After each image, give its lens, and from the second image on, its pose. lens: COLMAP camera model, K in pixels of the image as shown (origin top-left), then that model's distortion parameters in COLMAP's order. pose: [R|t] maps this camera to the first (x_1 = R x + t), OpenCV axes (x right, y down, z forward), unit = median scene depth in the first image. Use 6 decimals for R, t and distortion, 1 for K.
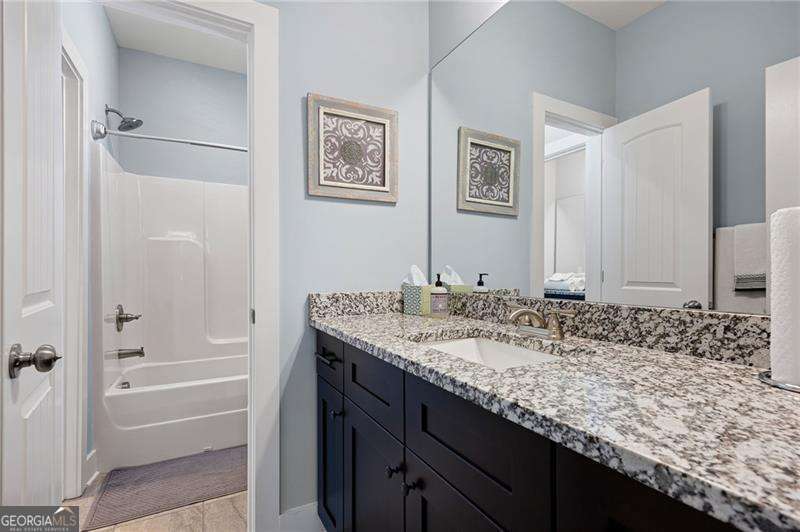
lens RADIAL K [[352.7, 0, 394.8], [0, 352.7, 267.2], [0, 0, 1]] dist [-0.005317, -0.000056]
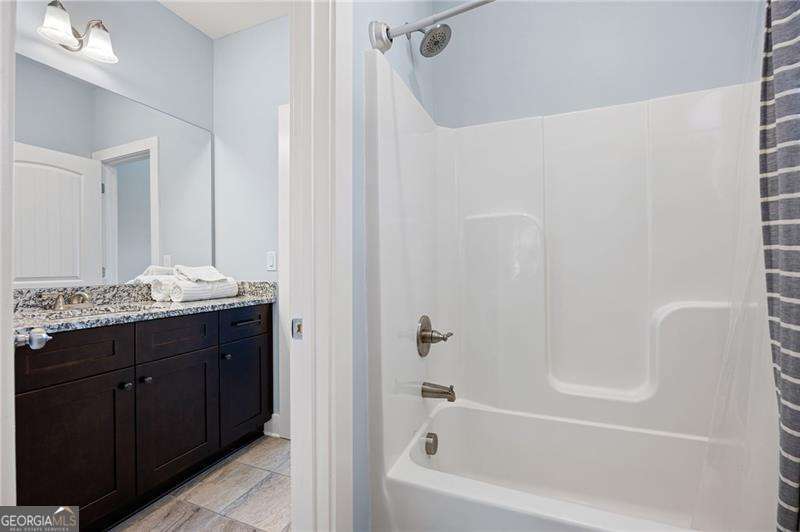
lens RADIAL K [[352.7, 0, 394.8], [0, 352.7, 267.2], [0, 0, 1]] dist [-0.005317, -0.000056]
pose [[0.638375, 0.005708, -0.769704, -0.303247], [0.006430, 0.999898, 0.012749, 0.005775], [0.769698, -0.013088, 0.638274, 0.529143]]
